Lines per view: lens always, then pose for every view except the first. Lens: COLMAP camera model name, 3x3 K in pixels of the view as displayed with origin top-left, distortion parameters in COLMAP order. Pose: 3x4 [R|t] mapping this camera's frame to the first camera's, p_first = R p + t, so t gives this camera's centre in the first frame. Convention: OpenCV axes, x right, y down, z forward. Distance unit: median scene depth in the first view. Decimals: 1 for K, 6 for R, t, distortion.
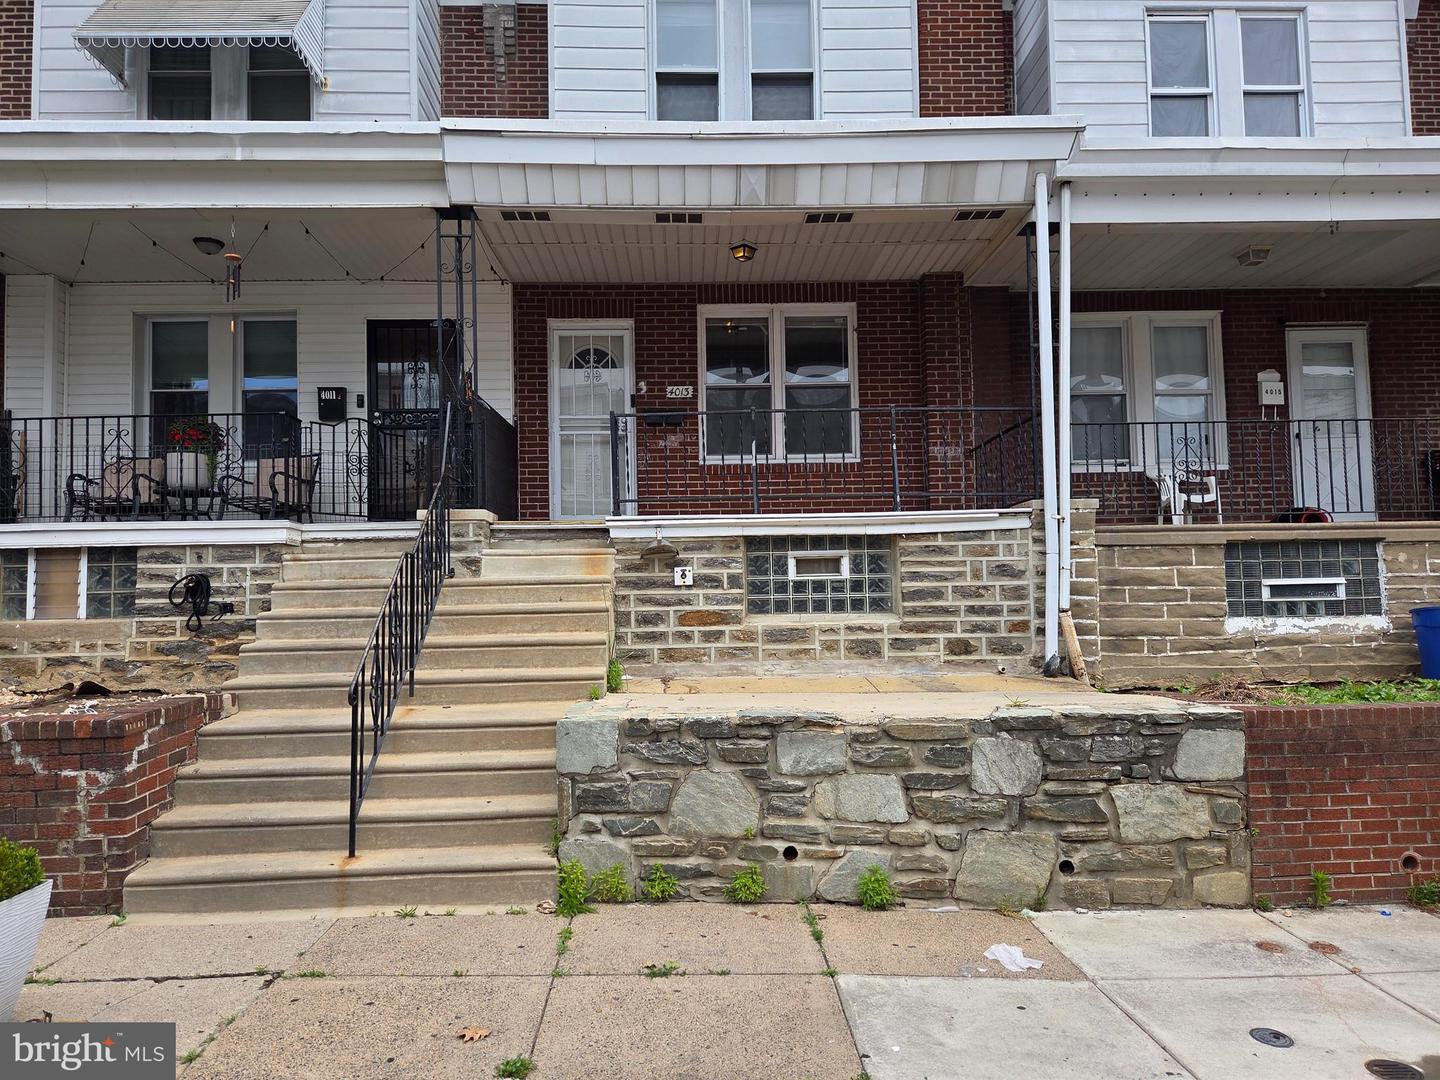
lens RADIAL K [[965.8, 0, 720.9], [0, 965.8, 541.2], [0, 0, 1]] dist [0.058911, -0.042886]
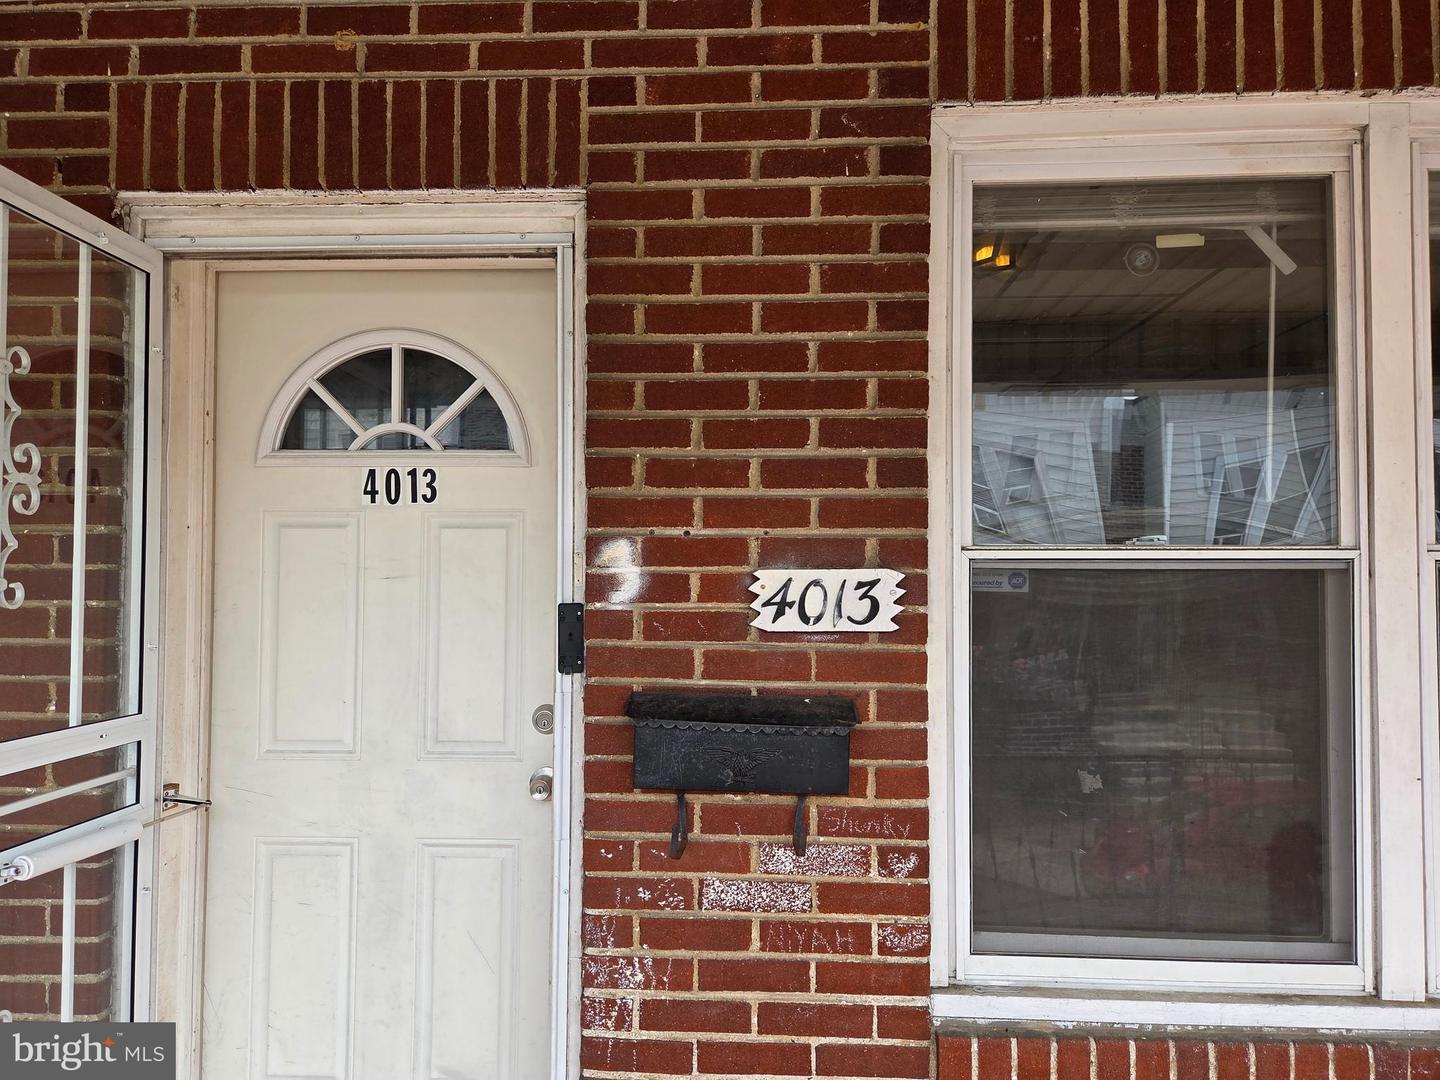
lens RADIAL K [[965.8, 0, 718.4], [0, 965.8, 543.4], [0, 0, 1]] dist [0.058911, -0.042886]
pose [[0.995646, 0.018463, -0.091371, -0.046179], [-0.015155, 0.999209, 0.036768, -0.170832], [0.091978, -0.035223, 0.995138, 0.819648]]
